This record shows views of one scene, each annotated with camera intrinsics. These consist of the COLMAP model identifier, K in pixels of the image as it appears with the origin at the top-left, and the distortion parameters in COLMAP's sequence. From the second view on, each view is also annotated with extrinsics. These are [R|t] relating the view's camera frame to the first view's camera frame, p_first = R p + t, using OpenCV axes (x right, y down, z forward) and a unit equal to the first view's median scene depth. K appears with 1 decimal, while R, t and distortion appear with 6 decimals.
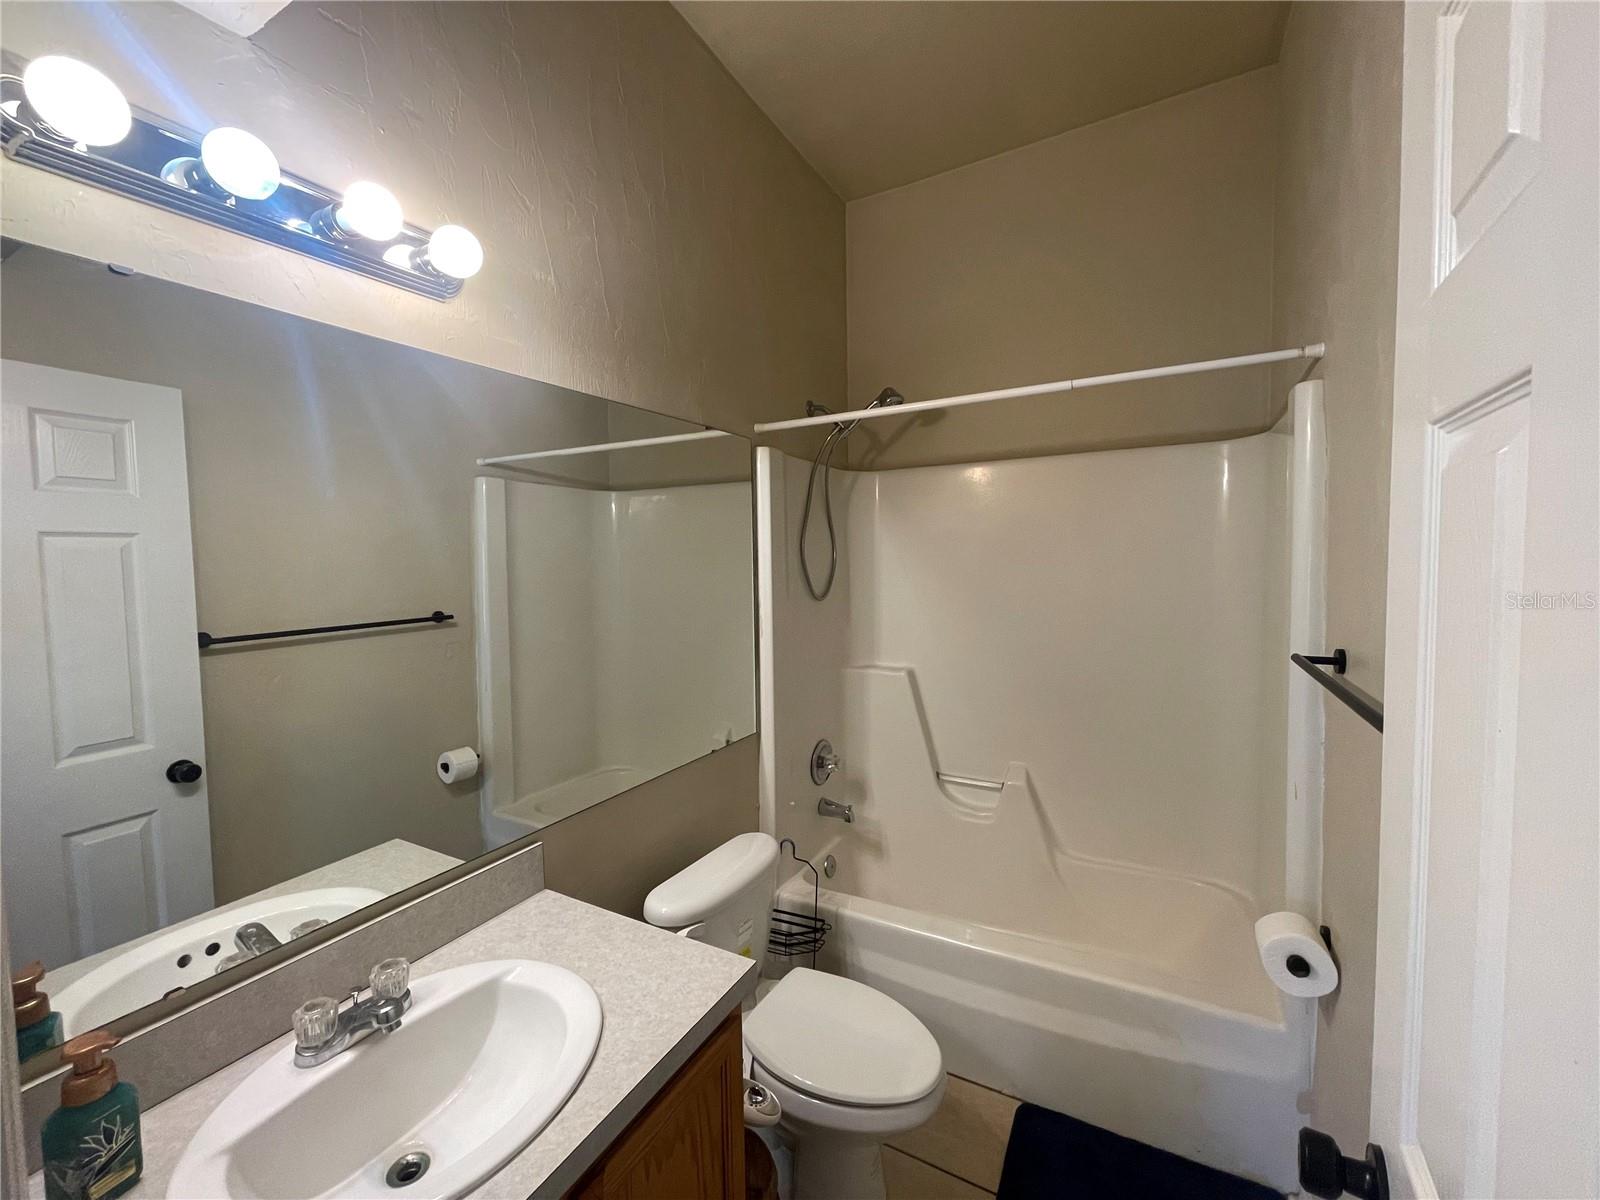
lens RADIAL K [[652.7, 0, 802.5], [0, 652.7, 595.7], [0, 0, 1]] dist [-0.004250, -0.000699]
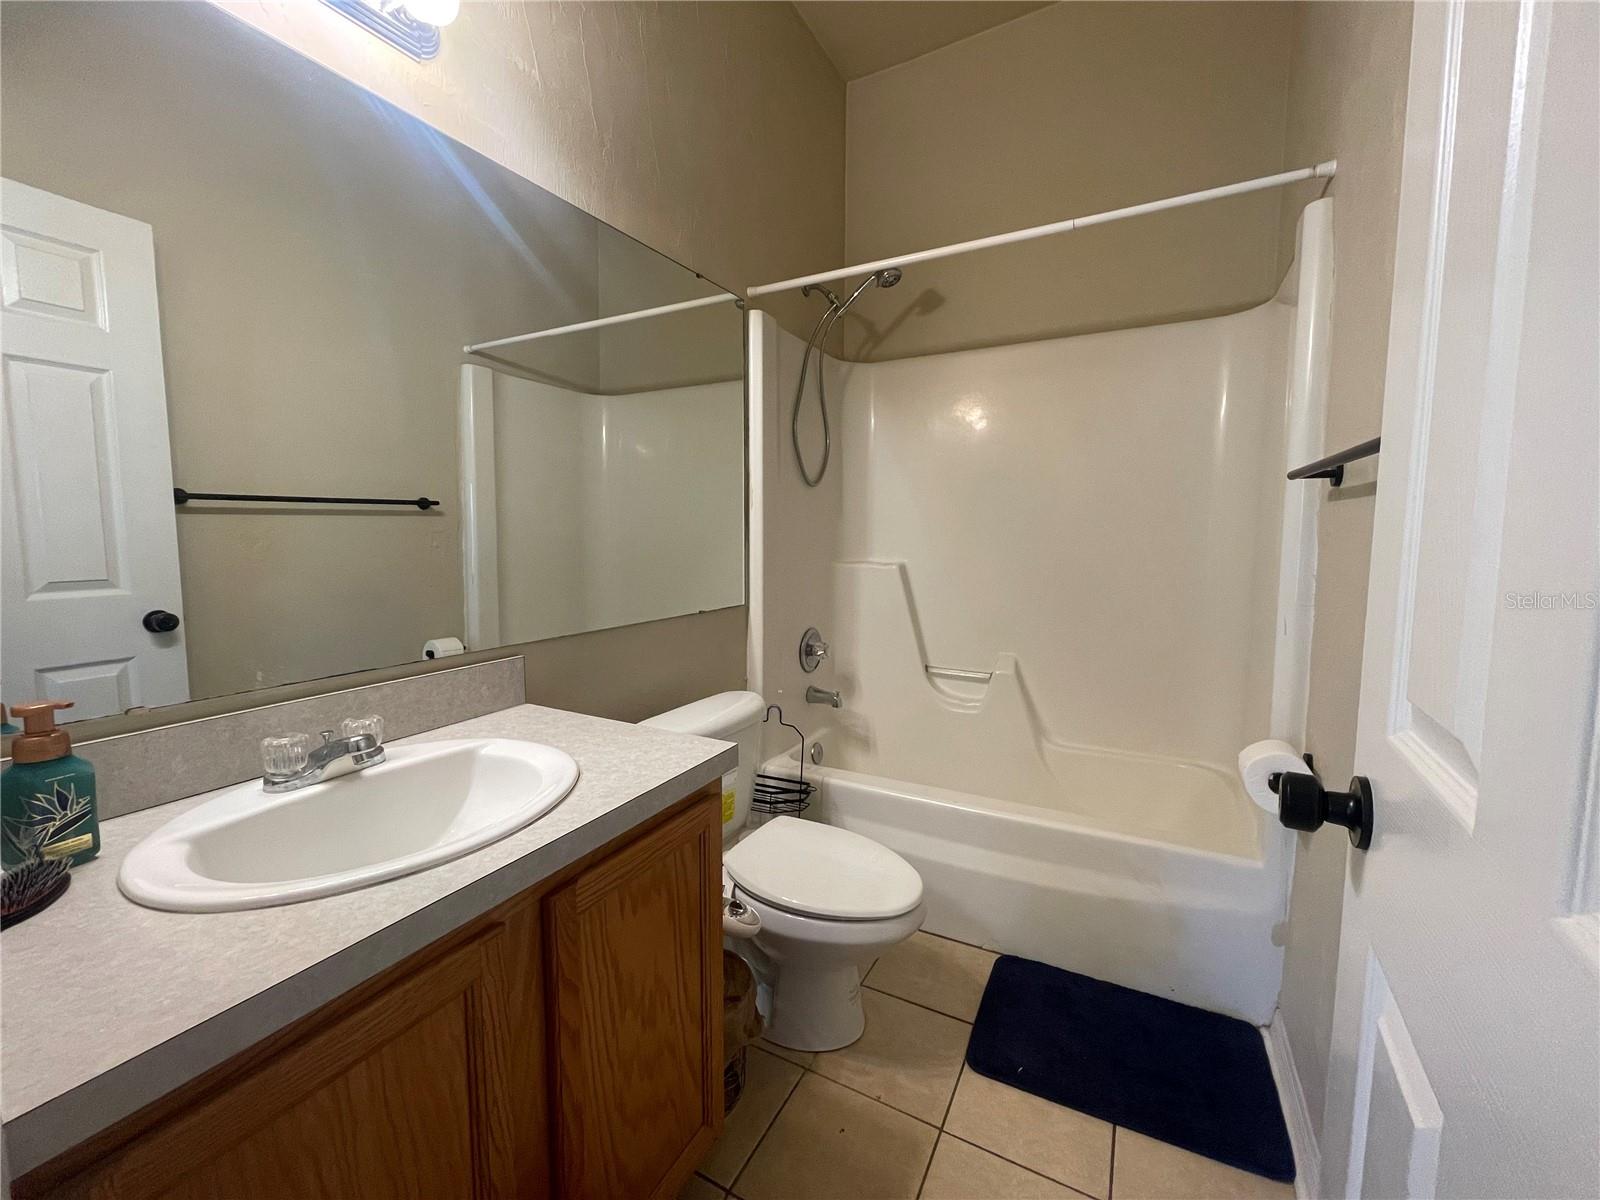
lens RADIAL K [[652.7, 0, 802.4], [0, 652.7, 601.1], [0, 0, 1]] dist [-0.004250, -0.000699]
pose [[0.999783, 0.018815, 0.008918, 0.009395], [-0.019150, 0.999051, 0.039109, 0.193079], [-0.008173, -0.039272, 0.999195, 0.011868]]
